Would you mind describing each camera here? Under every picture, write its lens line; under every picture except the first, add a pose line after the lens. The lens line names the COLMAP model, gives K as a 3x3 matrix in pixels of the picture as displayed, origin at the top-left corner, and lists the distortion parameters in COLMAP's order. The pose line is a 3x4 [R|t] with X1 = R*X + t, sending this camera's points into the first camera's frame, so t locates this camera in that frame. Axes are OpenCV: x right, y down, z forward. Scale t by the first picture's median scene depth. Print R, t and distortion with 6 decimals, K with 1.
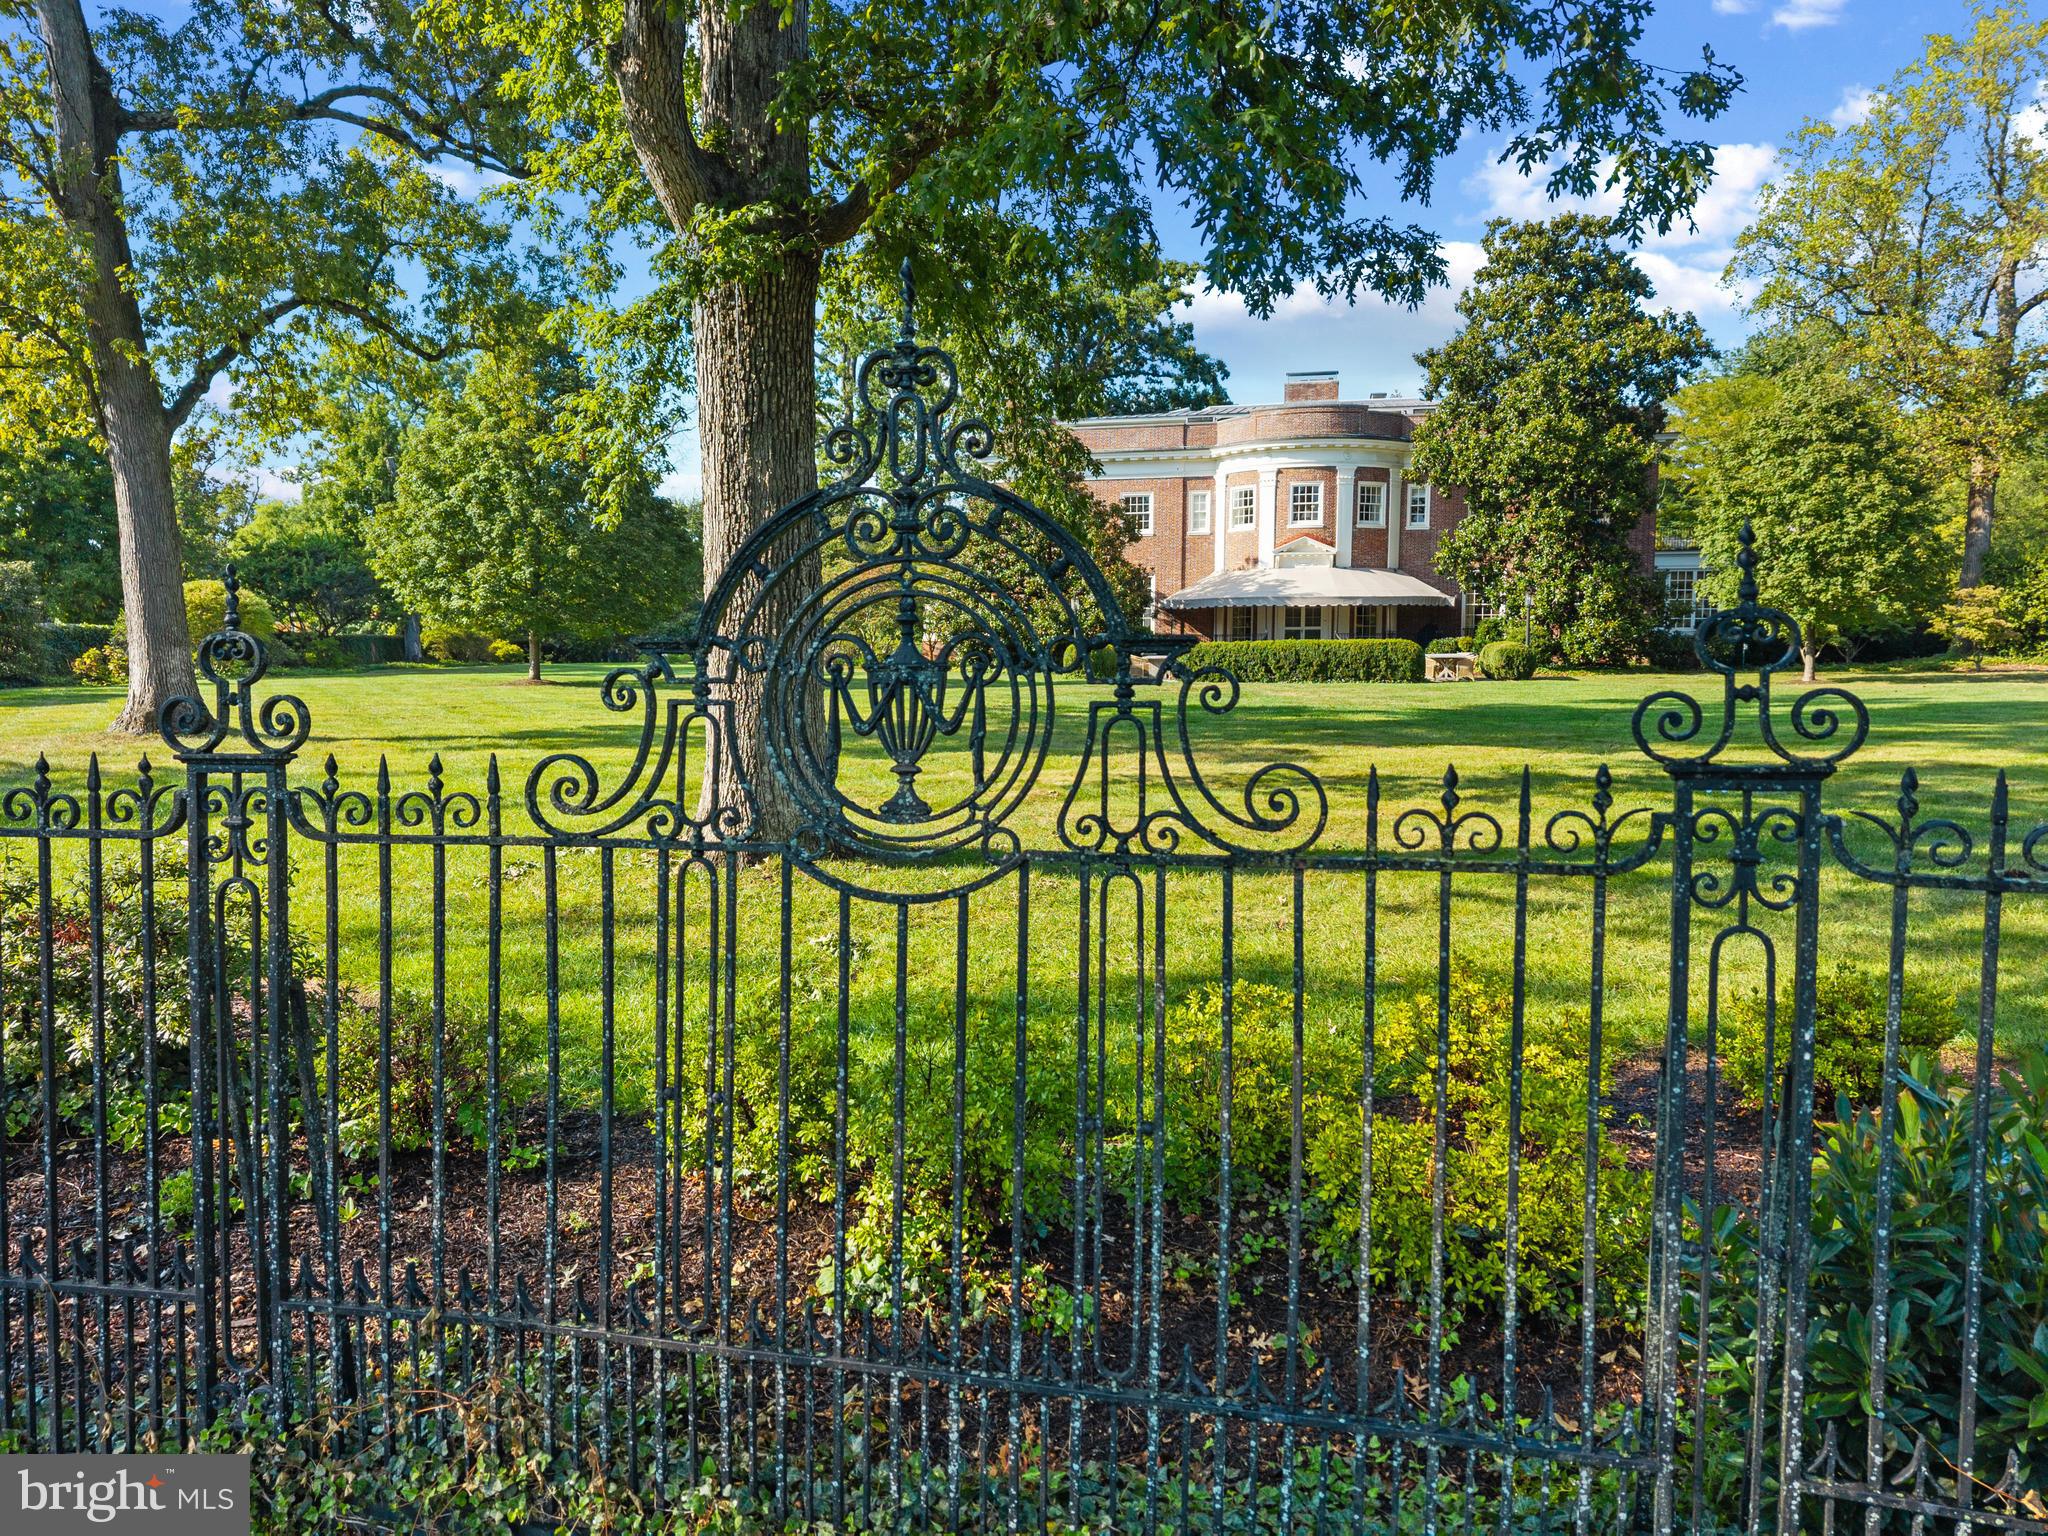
lens RADIAL K [[1432.3, 0, 1024.0], [0, 1432.3, 768.0], [0, 0, 1]] dist [0.062717, -0.091154]
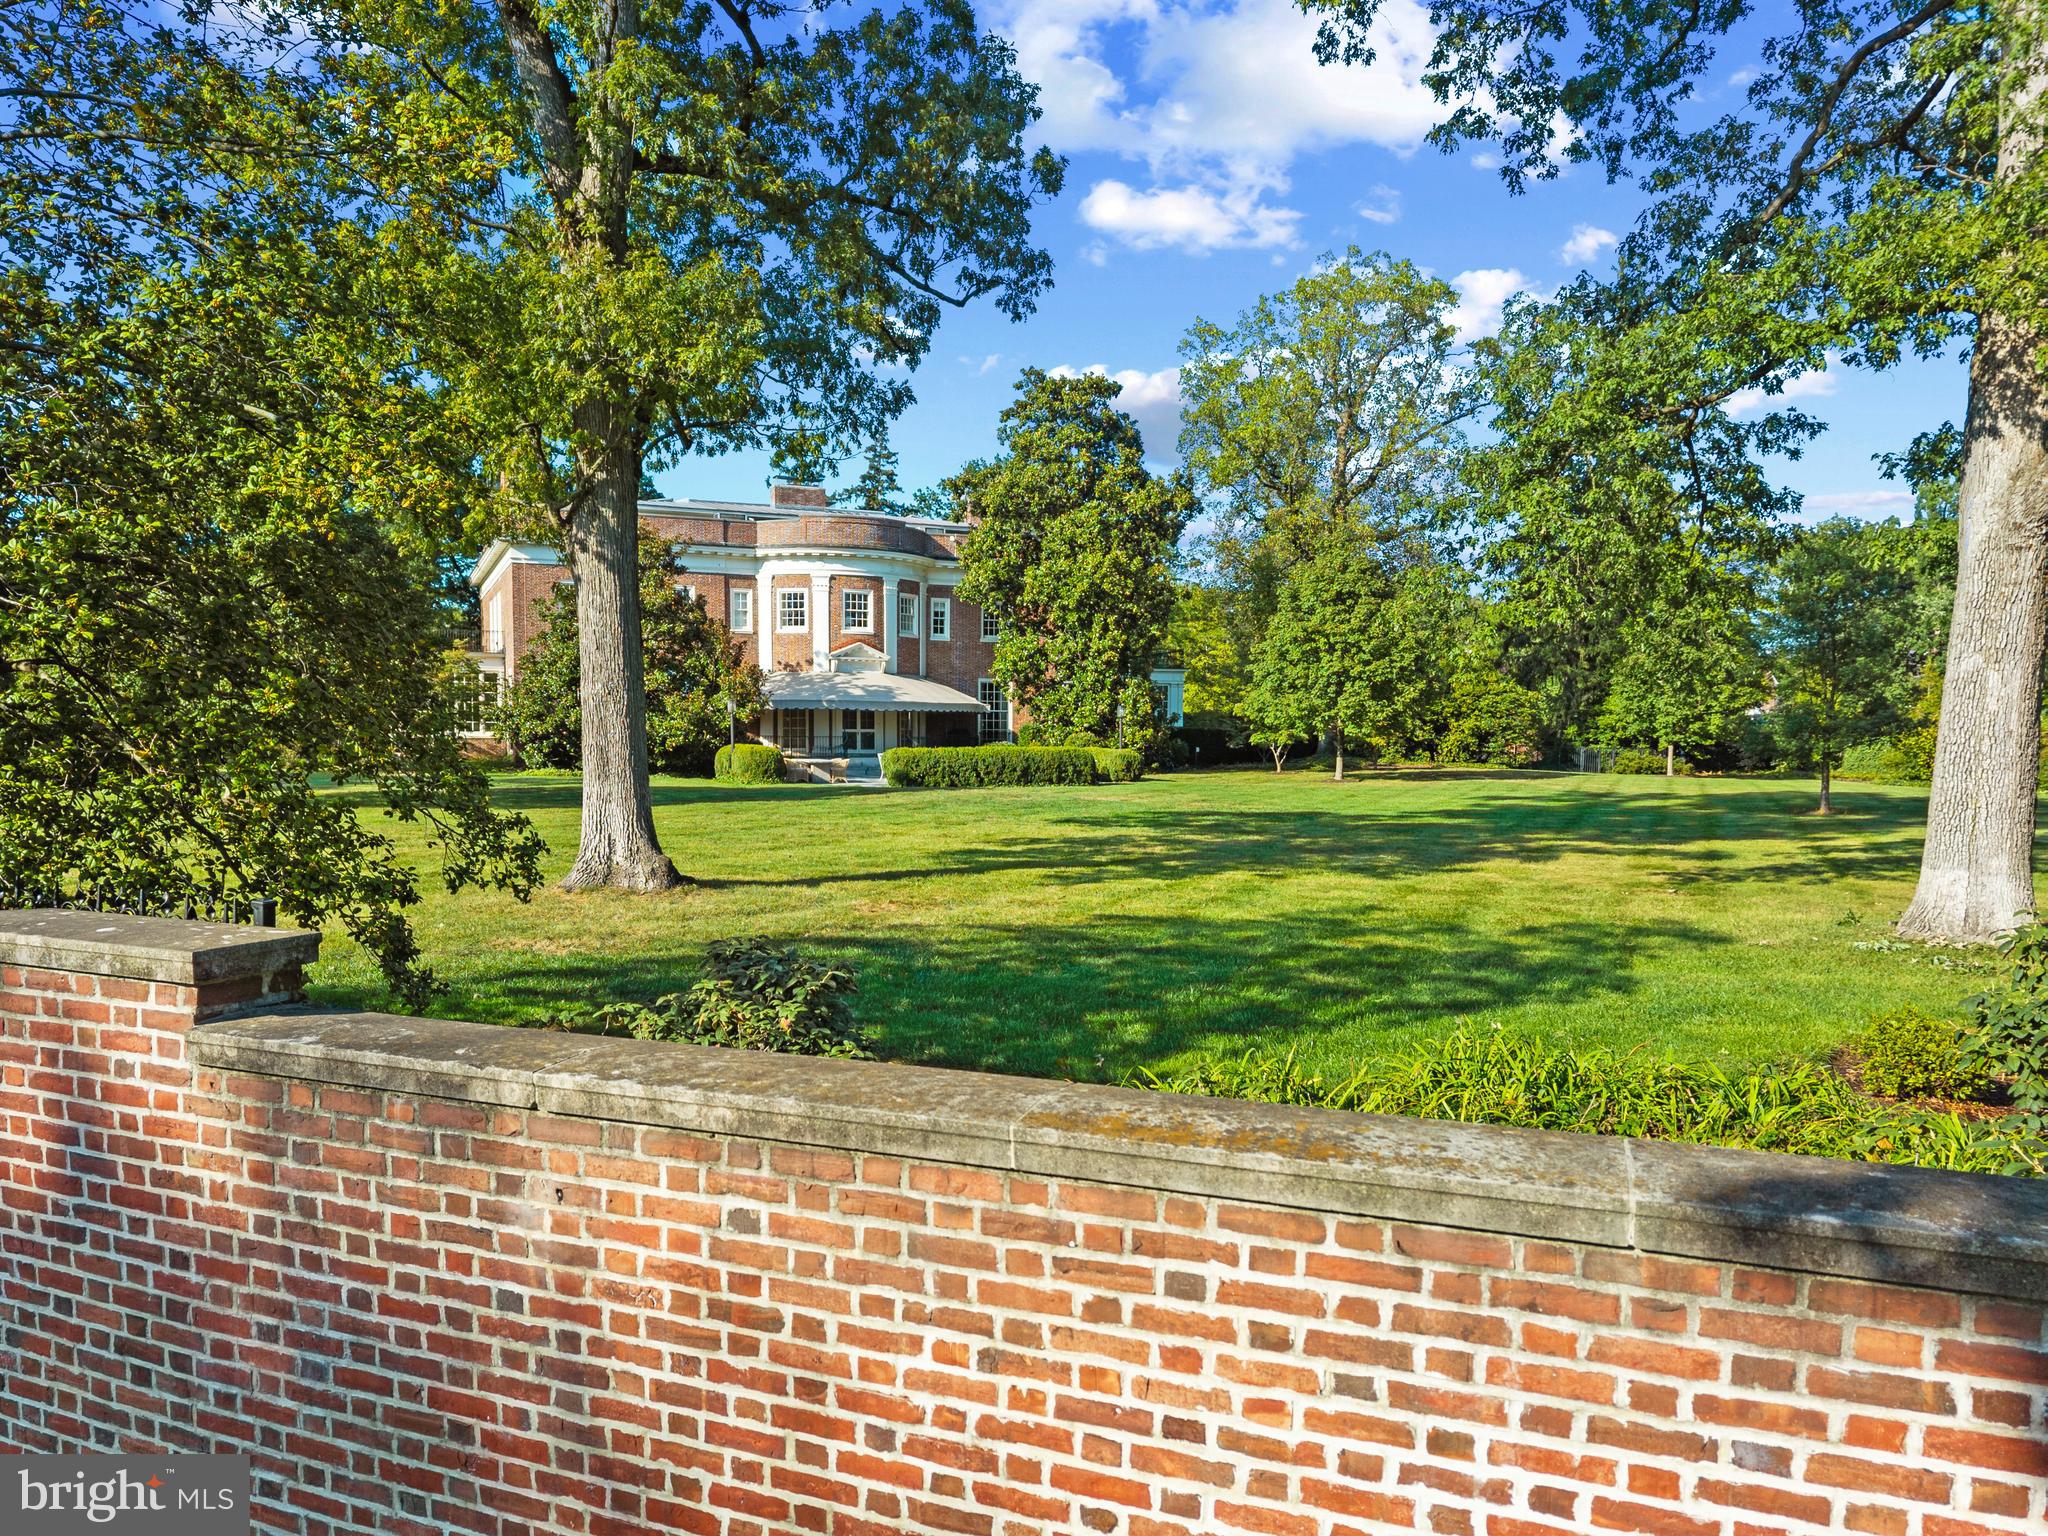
lens RADIAL K [[1432.3, 0, 1024.0], [0, 1432.3, 768.0], [0, 0, 1]] dist [0.062717, -0.091154]
pose [[0.810379, -0.004678, 0.585888, -0.448354], [0.041481, 0.997917, -0.049406, -0.023496], [-0.584436, 0.064341, 0.808885, 0.158728]]
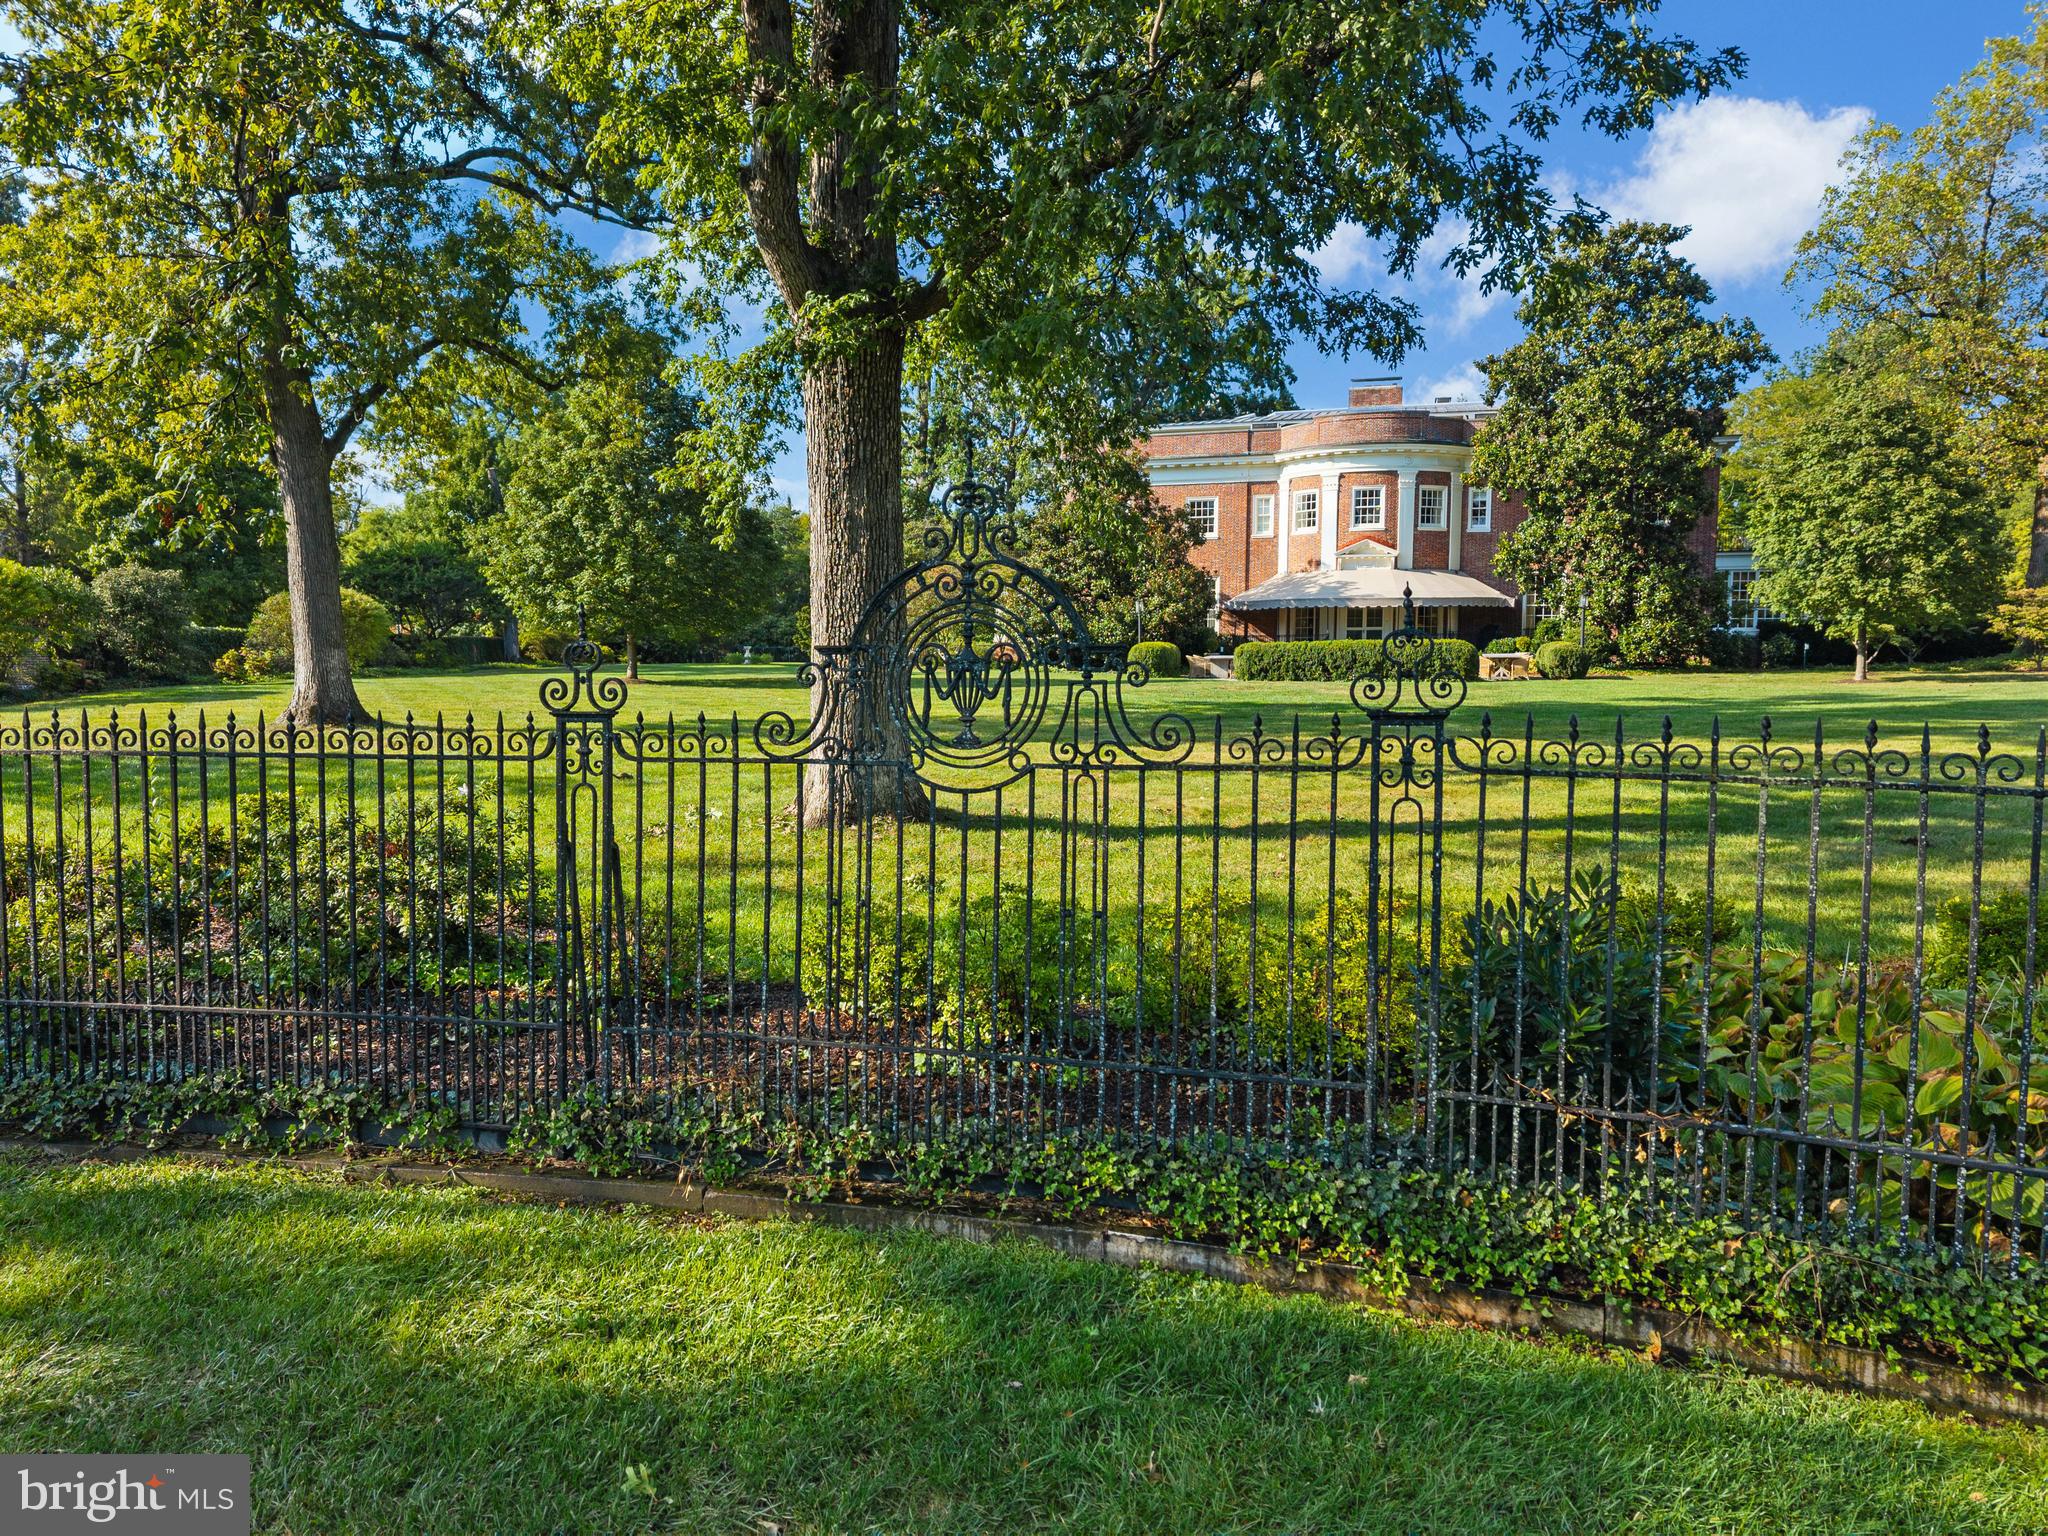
lens RADIAL K [[1432.3, 0, 1024.0], [0, 1432.3, 768.0], [0, 0, 1]] dist [0.062717, -0.091154]
pose [[0.998732, 0.003393, -0.050237, 0.005301], [-0.003401, 0.999994, -0.000071, 0.004204], [0.050236, 0.000242, 0.998737, -0.052801]]
